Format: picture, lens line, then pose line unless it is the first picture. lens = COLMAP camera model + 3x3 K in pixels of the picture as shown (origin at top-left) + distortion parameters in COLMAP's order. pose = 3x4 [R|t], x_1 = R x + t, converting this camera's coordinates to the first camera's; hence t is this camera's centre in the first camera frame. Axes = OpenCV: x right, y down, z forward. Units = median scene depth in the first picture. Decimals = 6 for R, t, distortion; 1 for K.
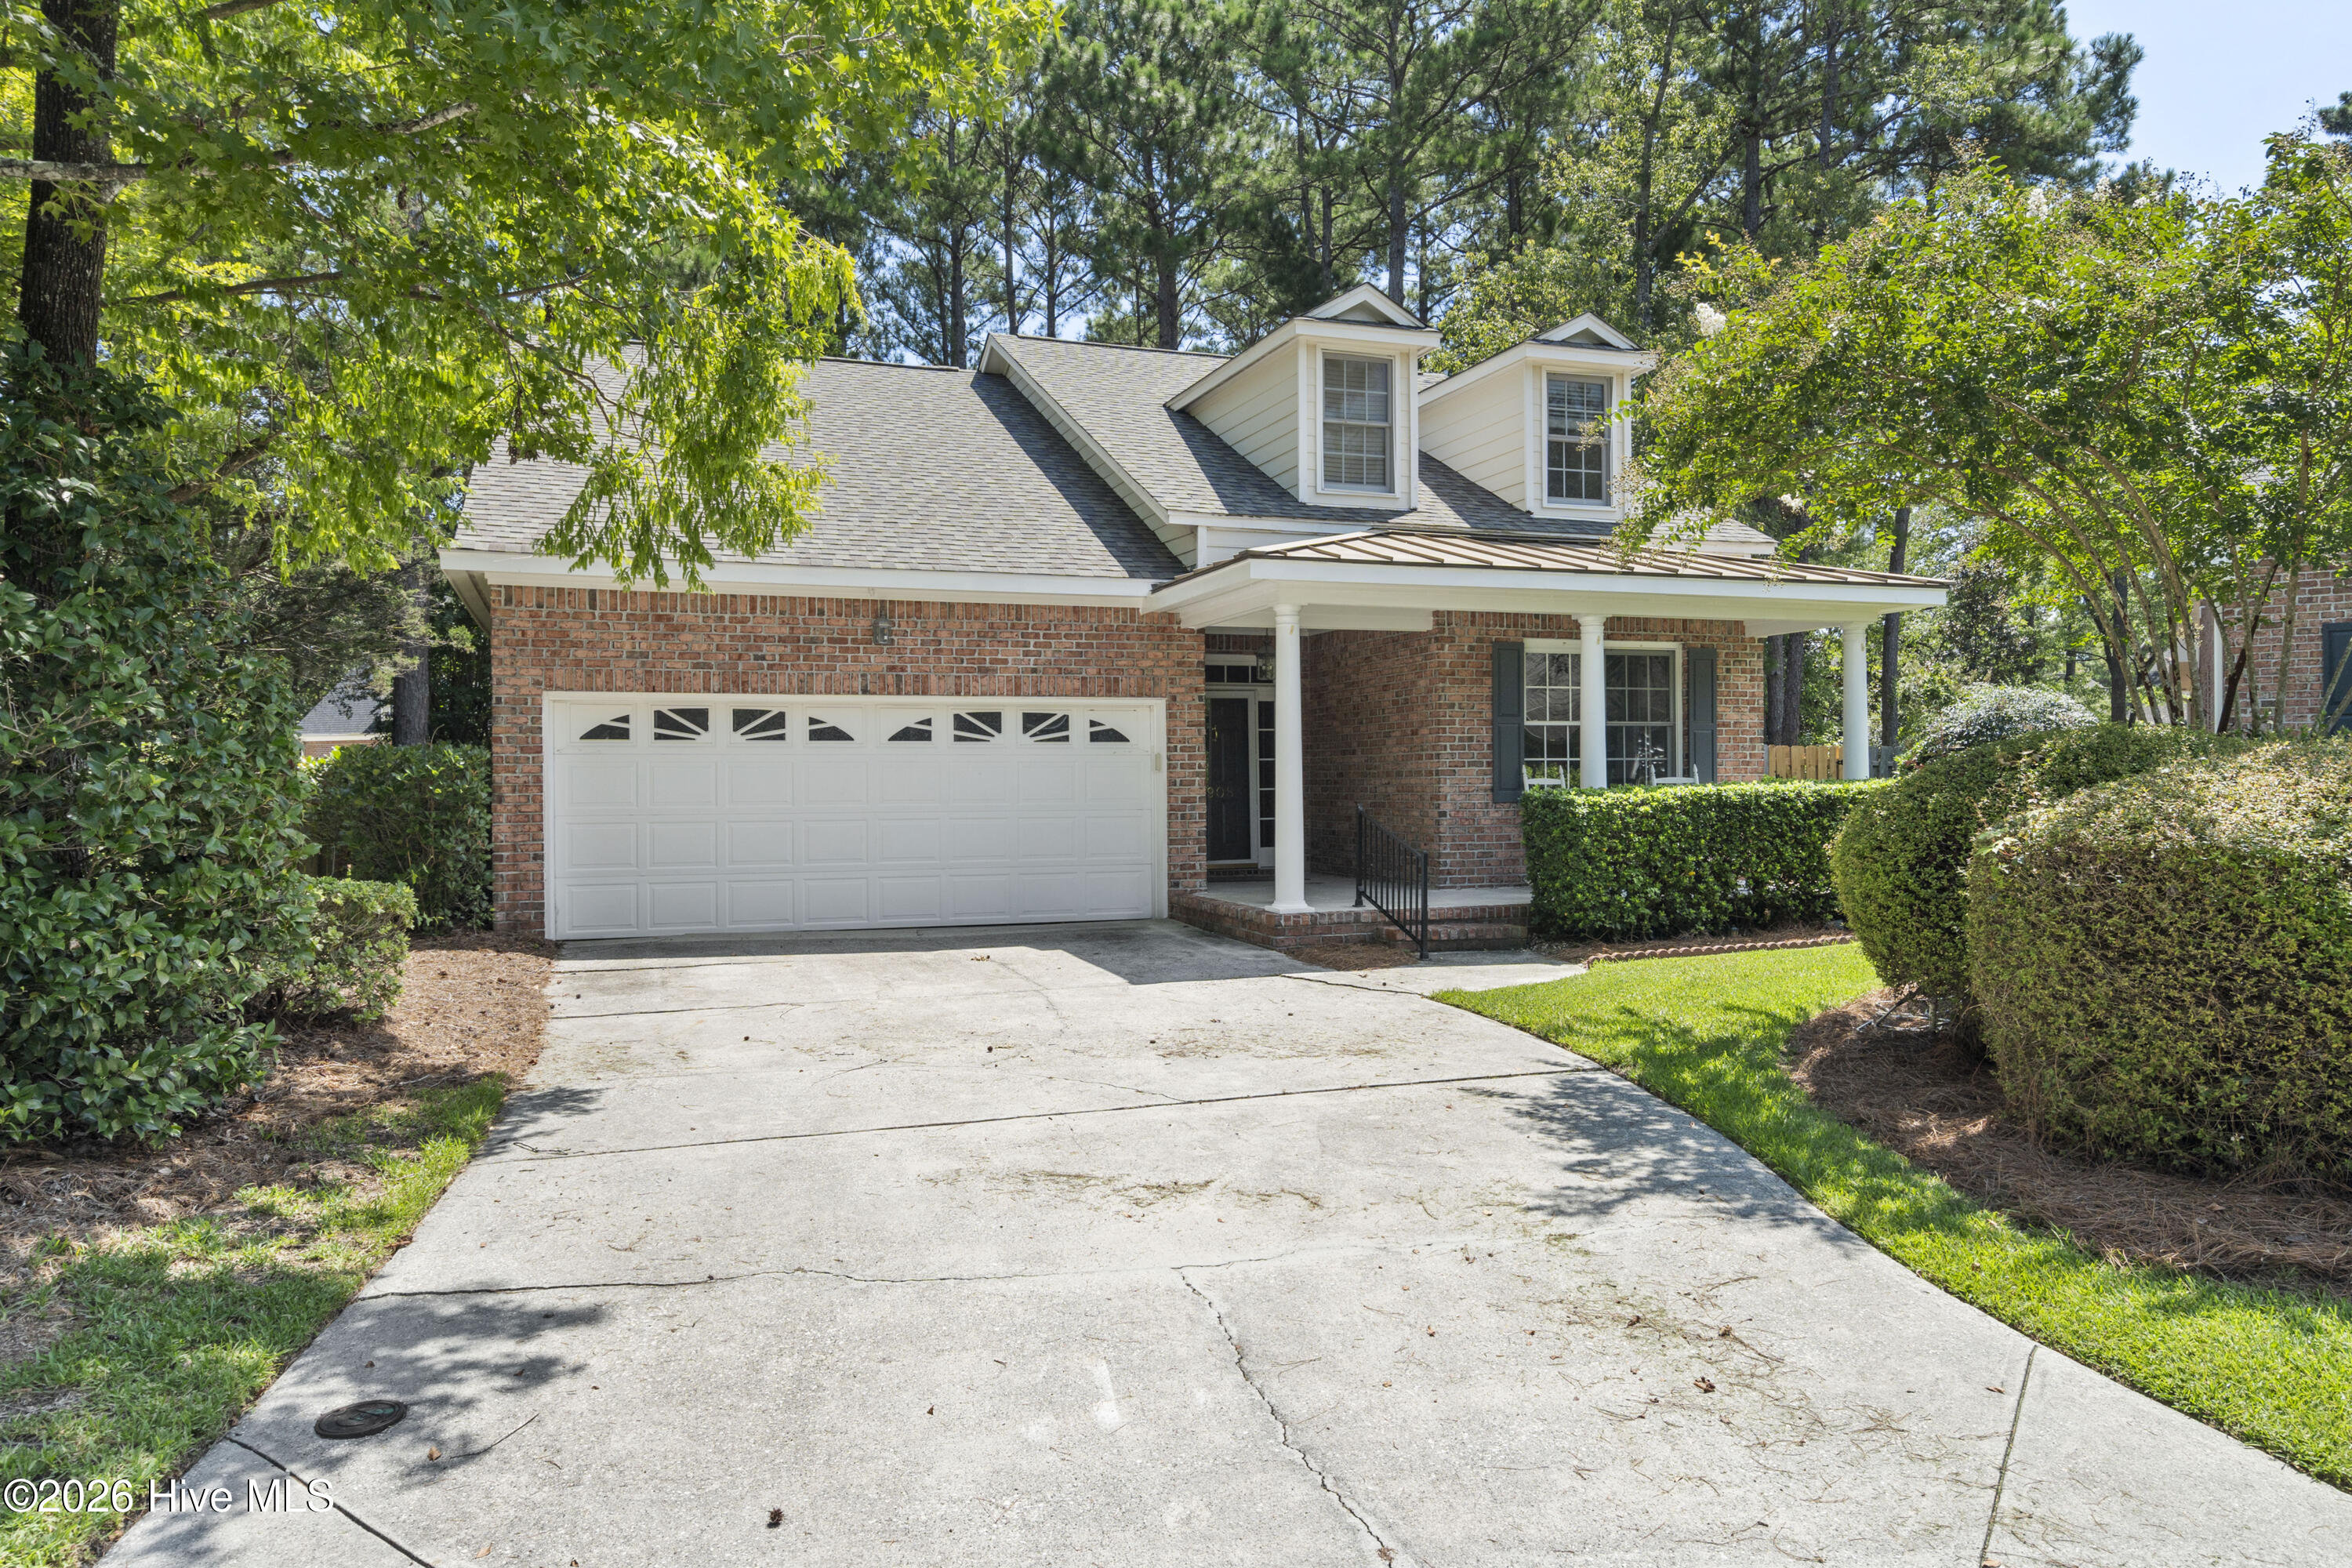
lens RADIAL K [[1610.6, 0, 1177.5], [0, 1610.6, 752.3], [0, 0, 1]] dist [0.004849, 0.003252]
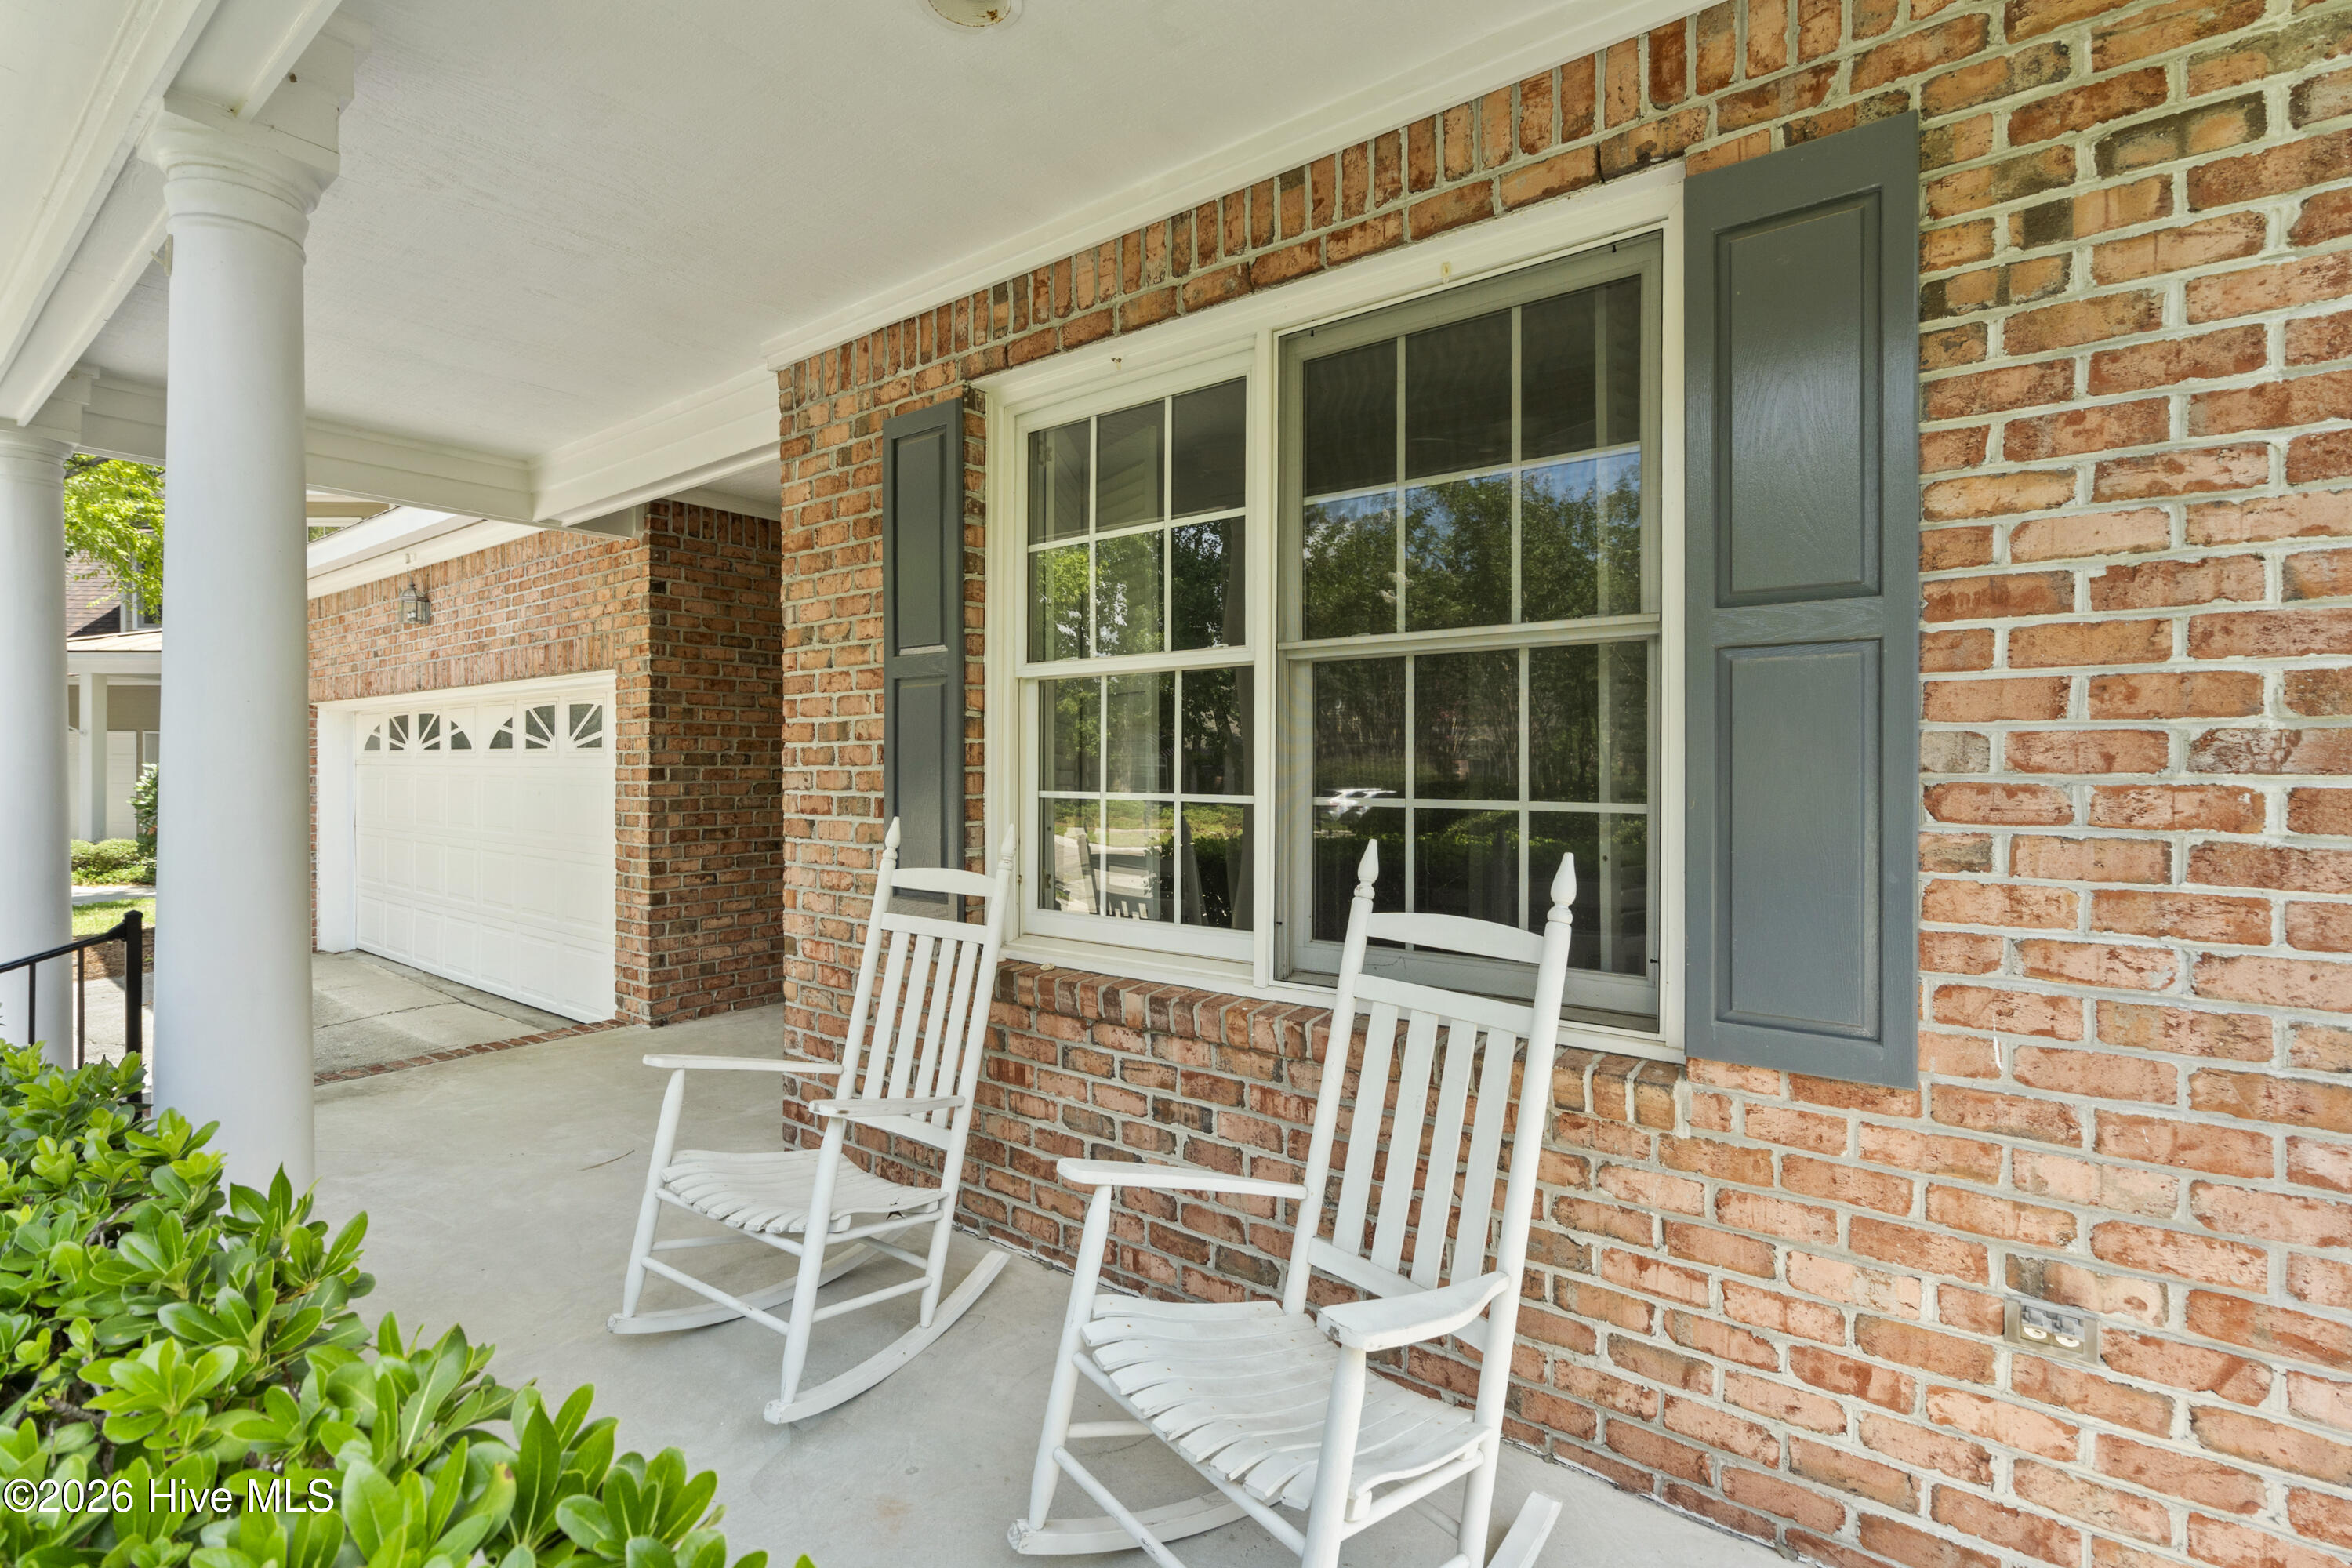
lens RADIAL K [[1064.7, 0, 1204.2], [0, 1064.7, 765.9], [0, 0, 1]] dist [-0.000458, -0.000221]
pose [[0.550787, 0.007347, -0.834614, 0.432561], [0.006335, 0.999896, 0.012982, -0.003540], [0.834622, -0.012438, 0.550683, 1.001328]]
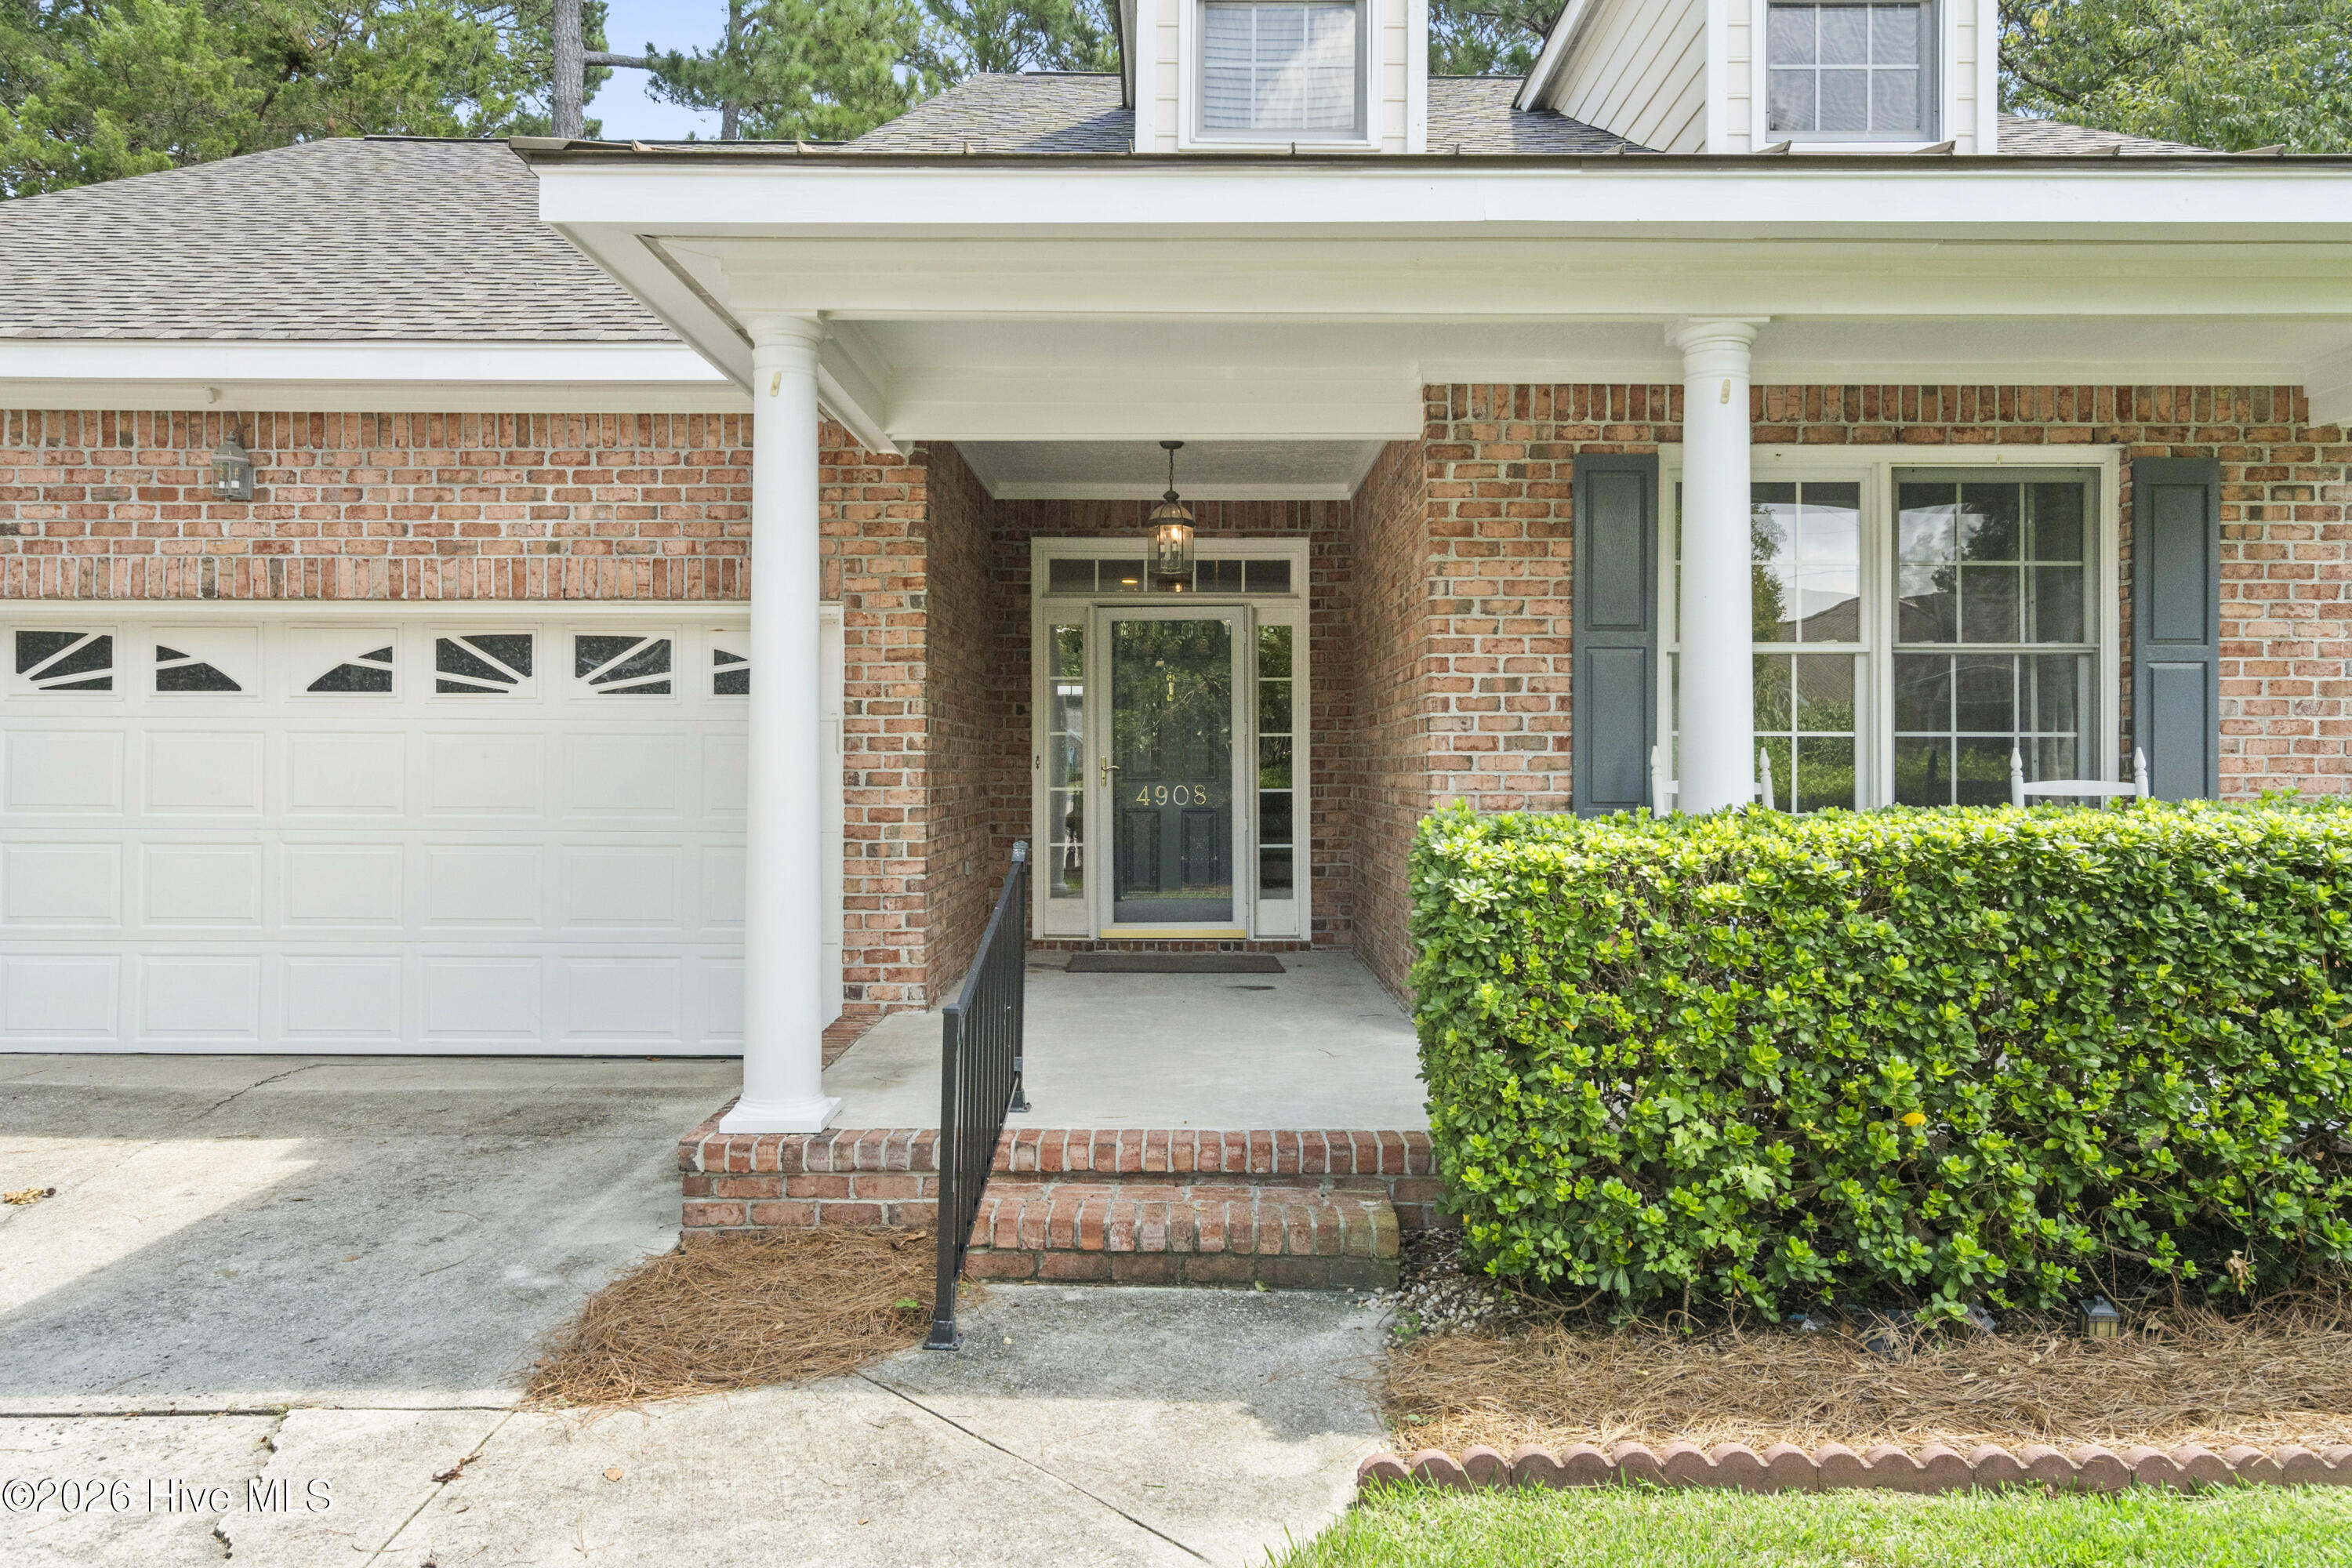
lens RADIAL K [[1610.6, 0, 1177.5], [0, 1610.6, 752.3], [0, 0, 1]] dist [0.004849, 0.003252]
pose [[0.939275, 0.006933, -0.343096, 0.260440], [-0.004171, 0.999953, 0.008790, 0.006755], [0.343141, -0.006825, 0.939259, 0.606385]]
